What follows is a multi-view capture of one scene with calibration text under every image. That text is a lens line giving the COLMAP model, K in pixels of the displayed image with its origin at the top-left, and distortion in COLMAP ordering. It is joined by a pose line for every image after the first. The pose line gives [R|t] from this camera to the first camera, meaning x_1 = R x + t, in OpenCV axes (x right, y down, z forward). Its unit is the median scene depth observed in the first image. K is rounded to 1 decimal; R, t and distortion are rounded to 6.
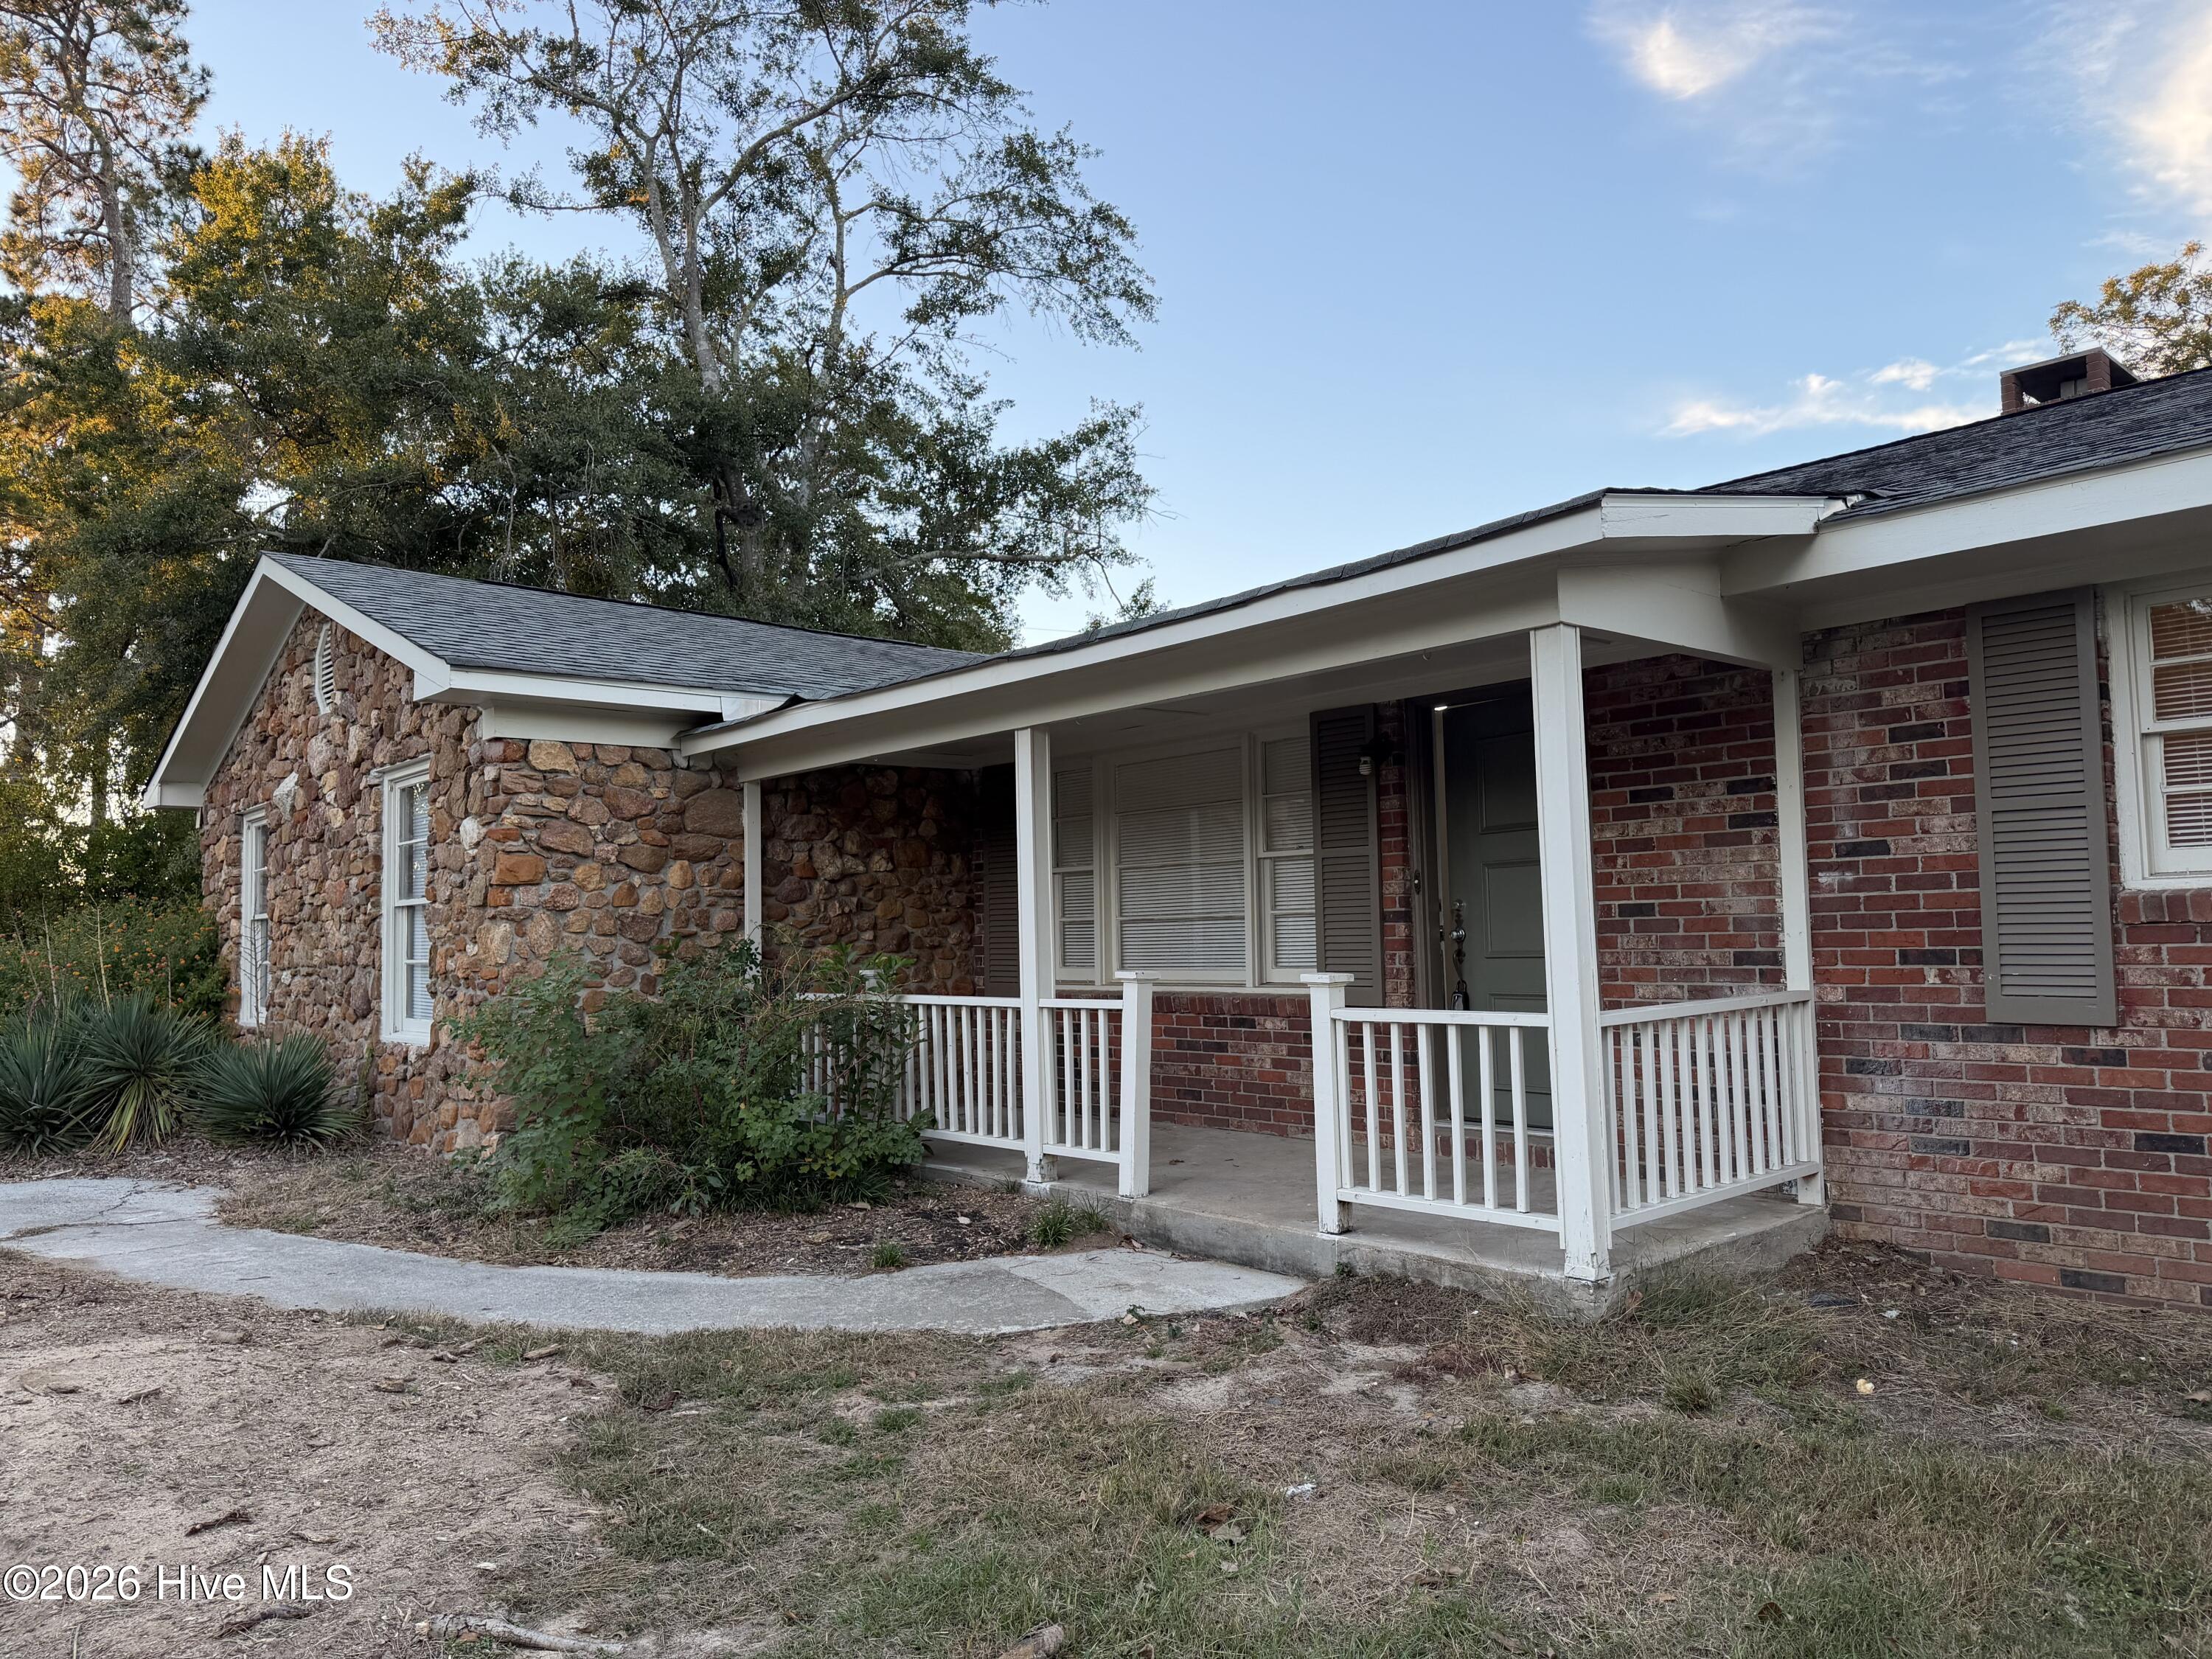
lens RADIAL K [[1565.5, 0, 1109.3], [0, 1565.5, 825.1], [0, 0, 1]] dist [0.053638, -0.002432]
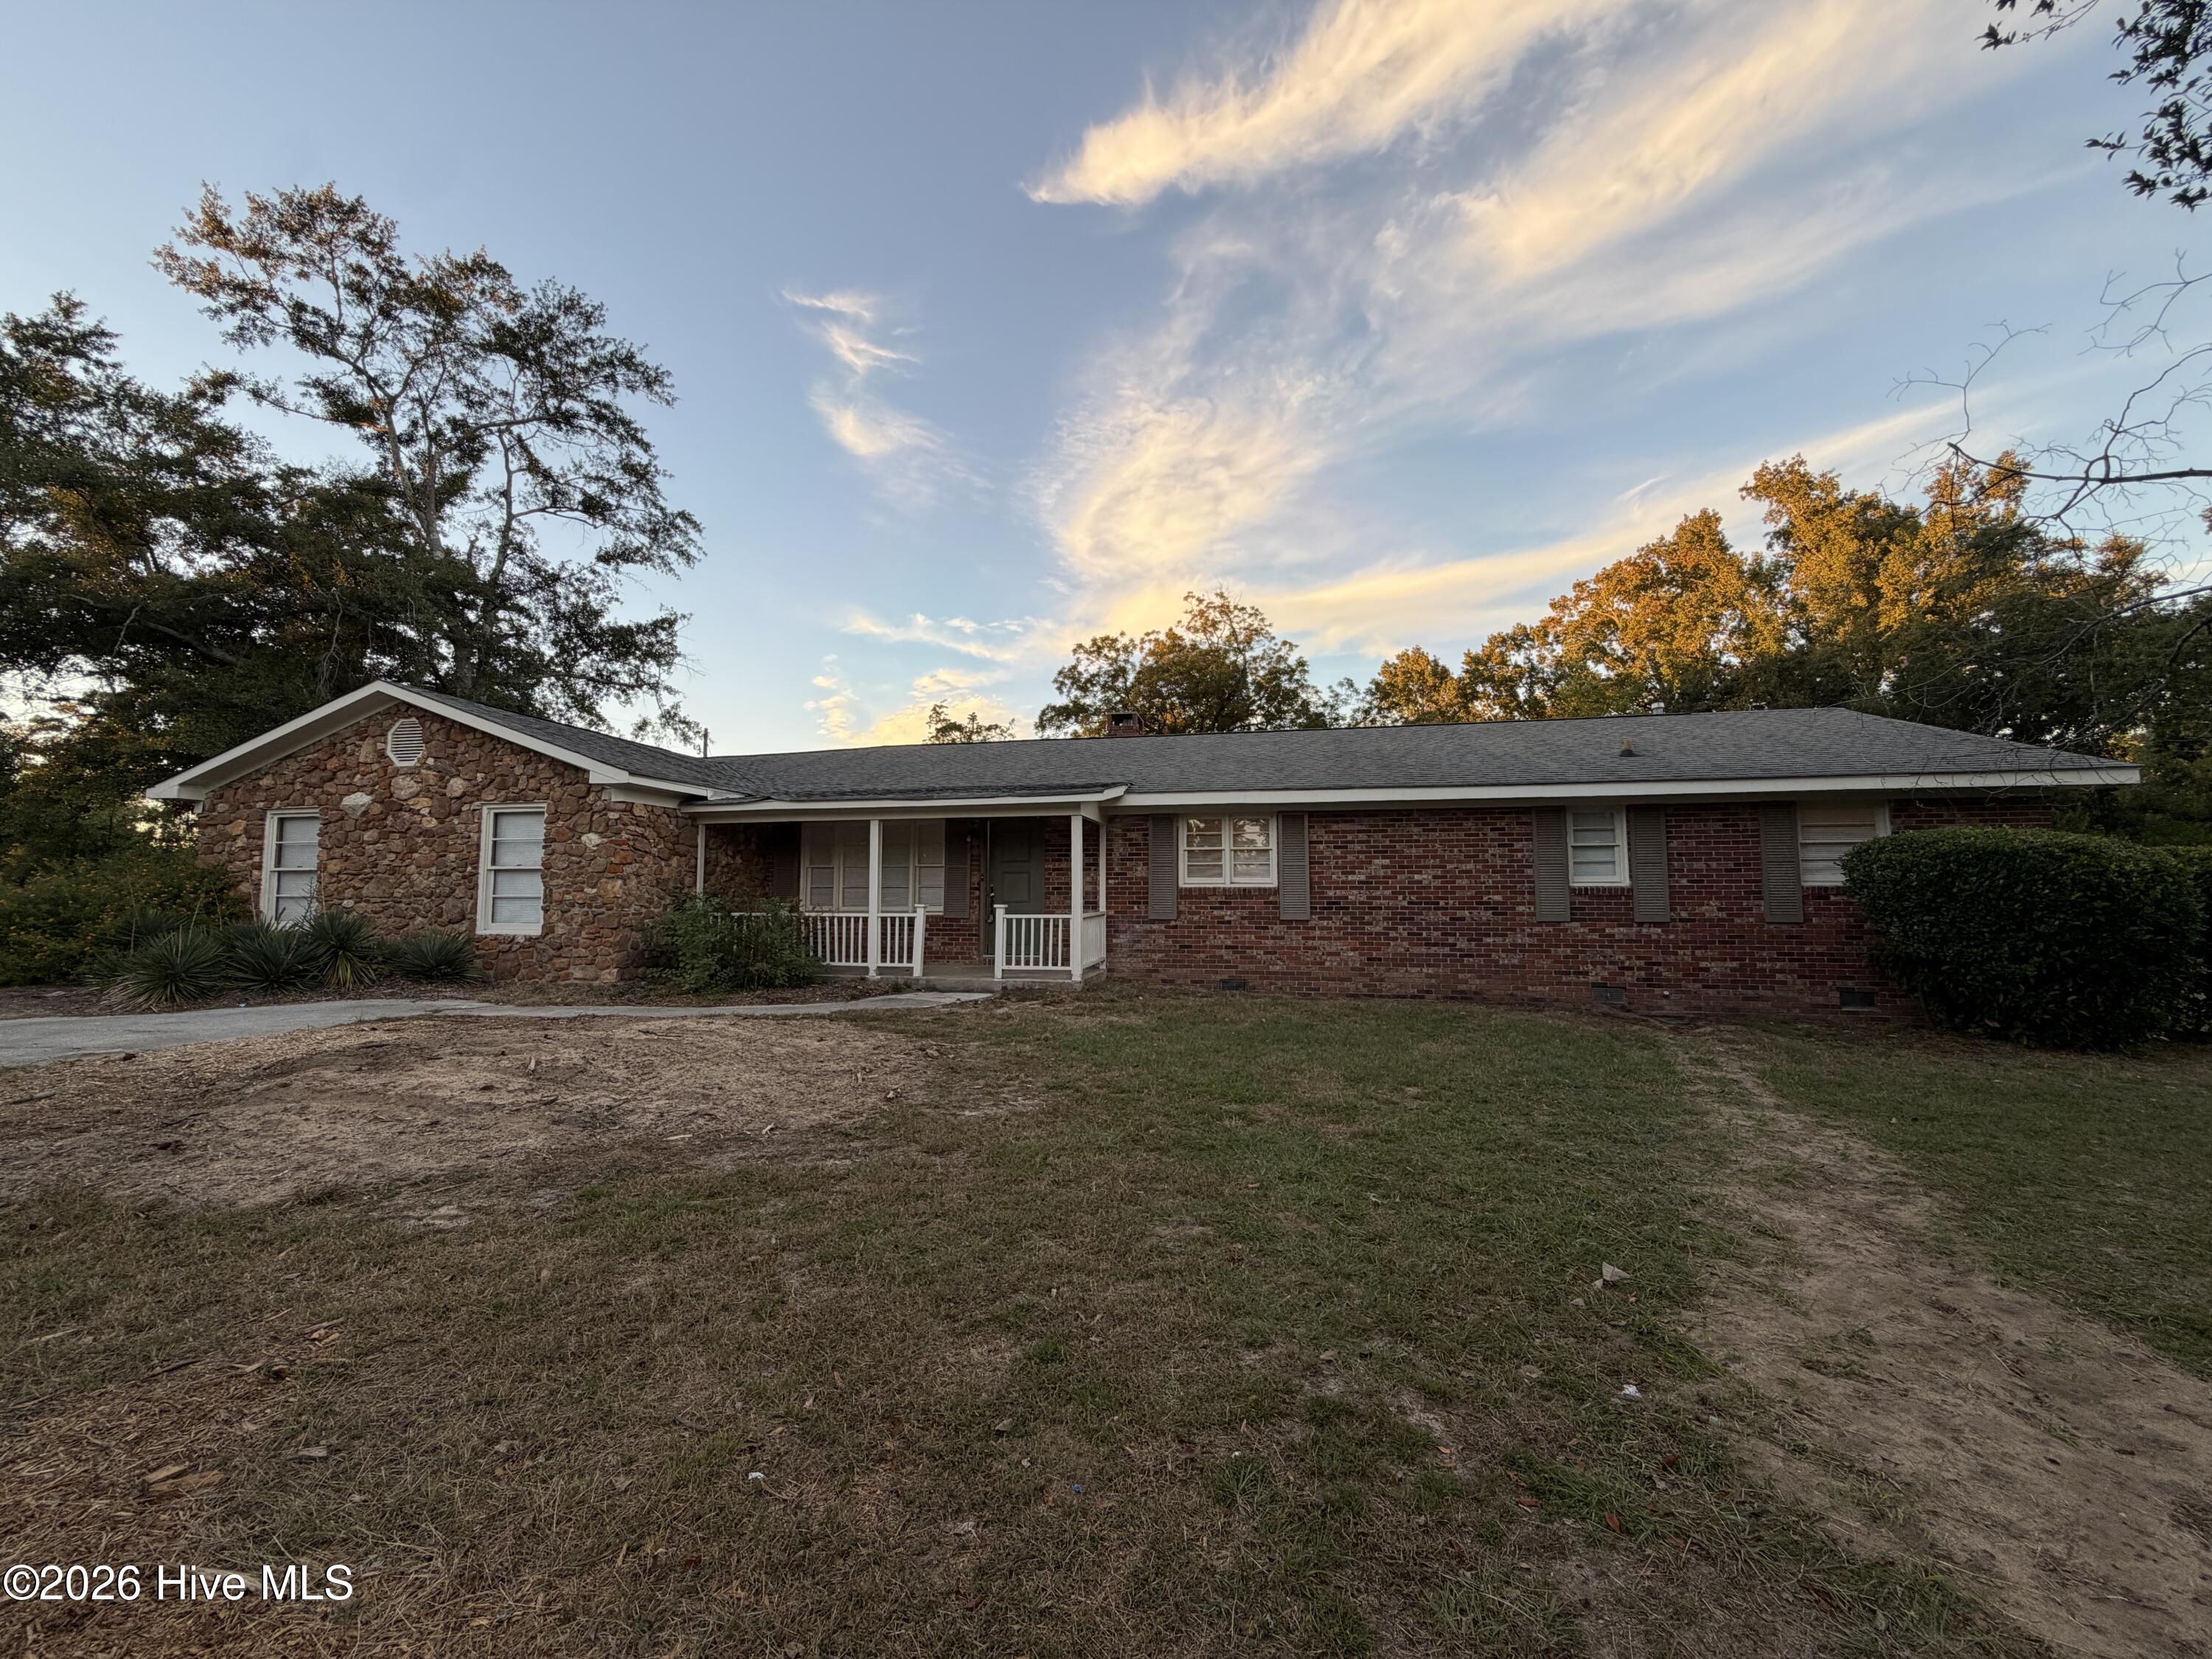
lens RADIAL K [[876.8, 0, 1104.1], [0, 876.8, 835.7], [0, 0, 1]] dist [0.018465, -0.000144]
pose [[0.791138, 0.063248, 0.608359, -0.267365], [-0.063446, 0.997760, -0.021224, -0.009575], [-0.608338, -0.021806, 0.793378, -0.204007]]
